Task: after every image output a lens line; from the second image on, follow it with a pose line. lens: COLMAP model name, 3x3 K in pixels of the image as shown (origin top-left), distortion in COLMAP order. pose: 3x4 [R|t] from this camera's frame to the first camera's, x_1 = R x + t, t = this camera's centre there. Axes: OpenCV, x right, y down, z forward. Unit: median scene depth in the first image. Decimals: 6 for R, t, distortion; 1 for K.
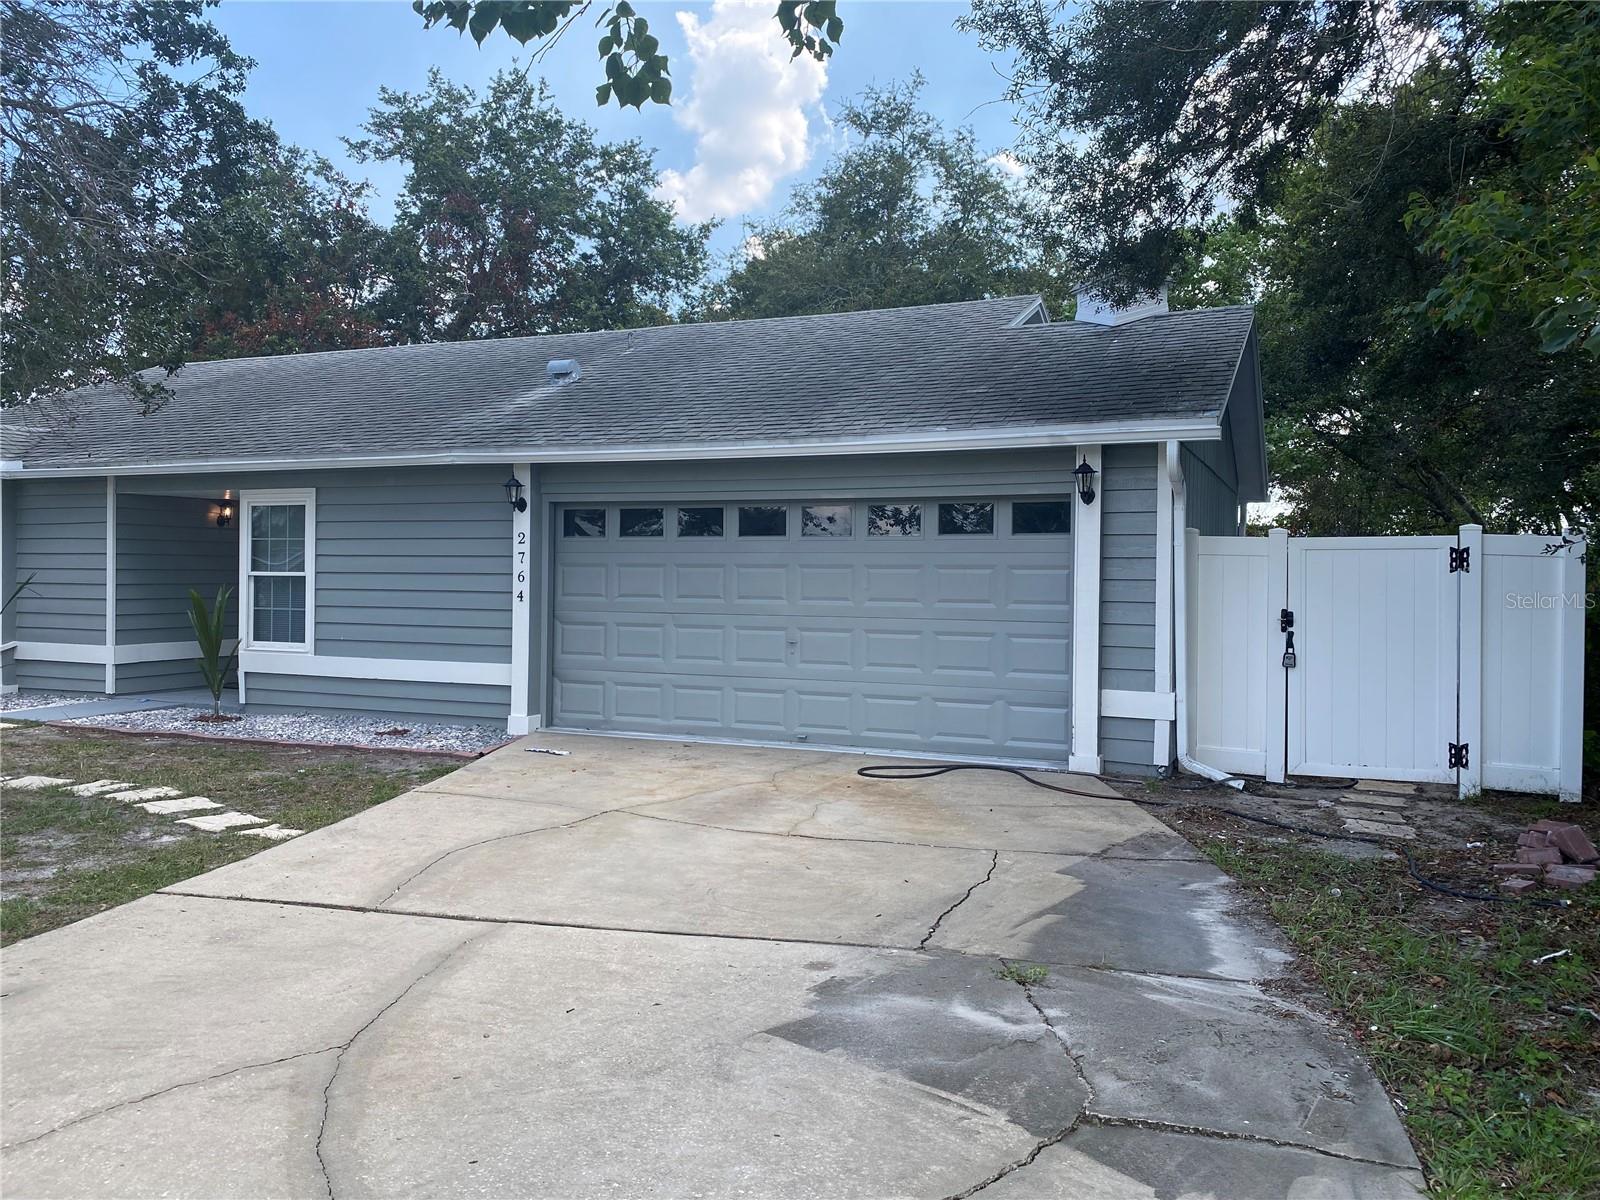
lens RADIAL K [[1238.8, 0, 798.2], [0, 1238.8, 602.9], [0, 0, 1]] dist [0.026349, -0.017612]
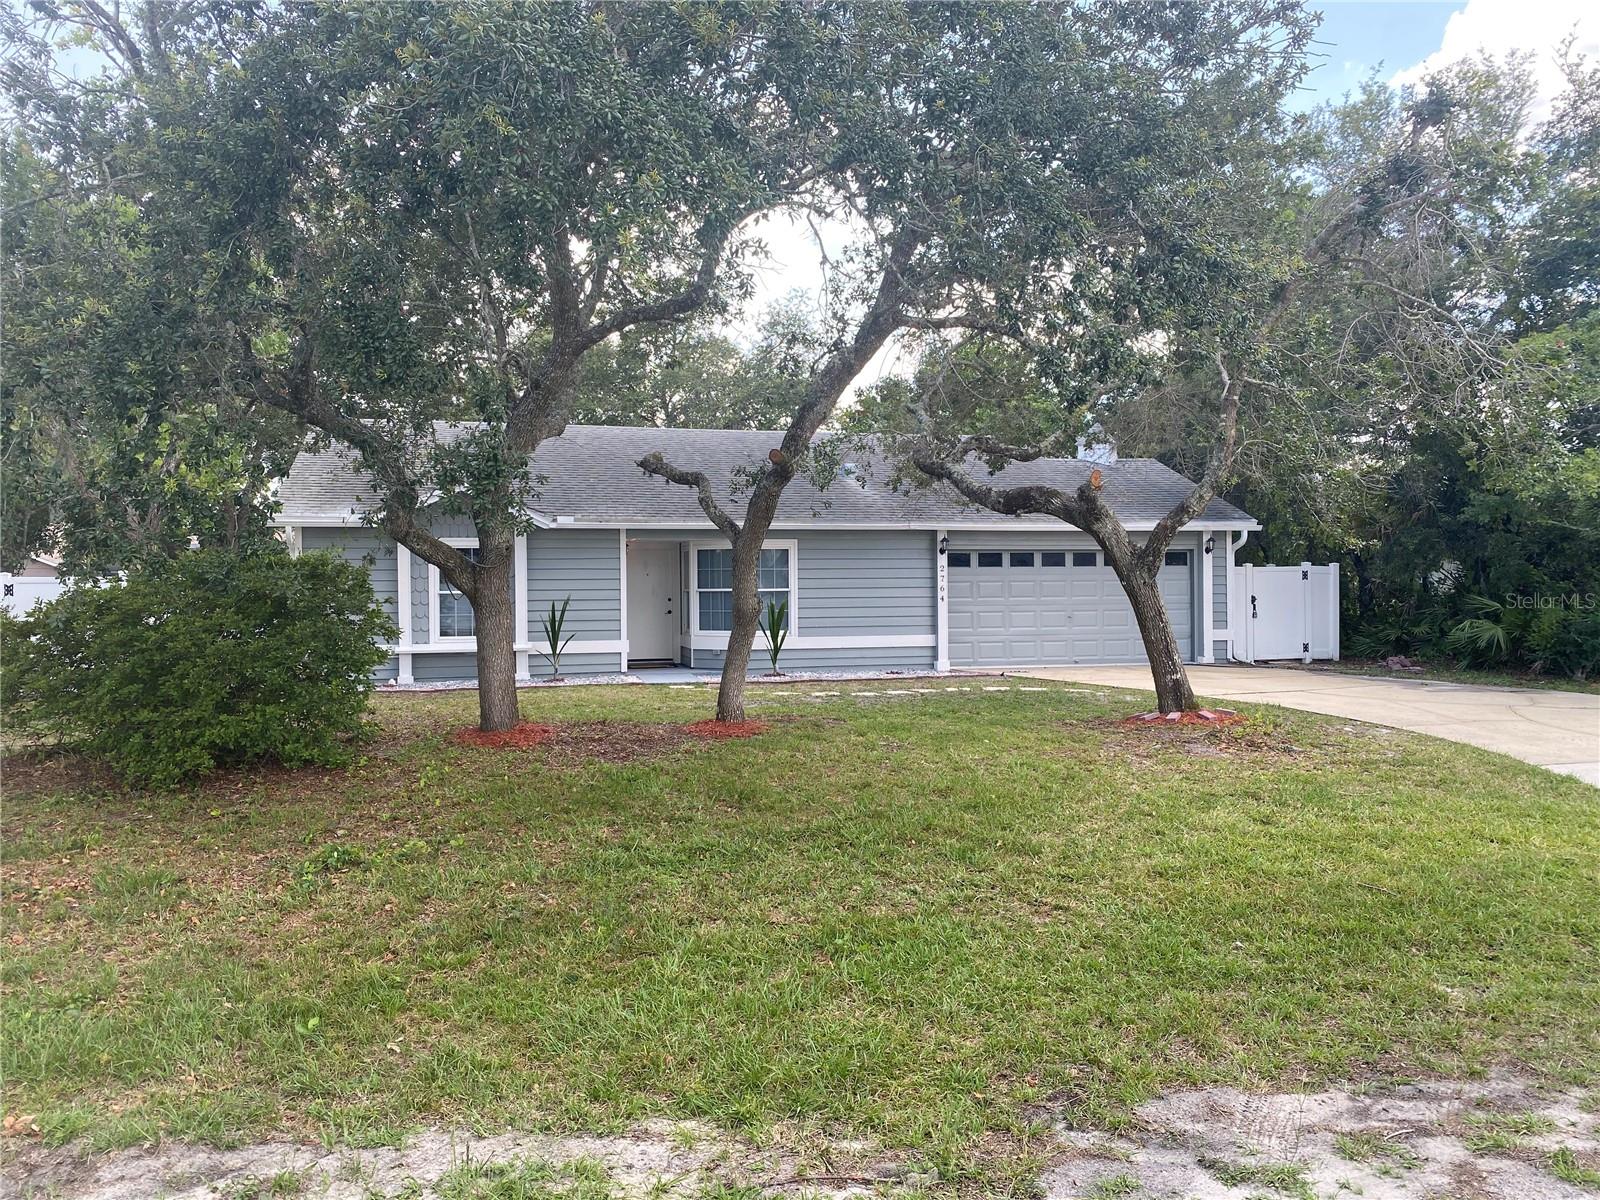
lens RADIAL K [[1238.8, 0, 797.0], [0, 1238.8, 598.7], [0, 0, 1]] dist [0.026349, -0.017612]
pose [[0.796199, -0.018794, 0.604742, -1.553632], [0.031670, 0.999442, -0.010635, 0.007760], [-0.604205, 0.027620, 0.796350, -0.383239]]
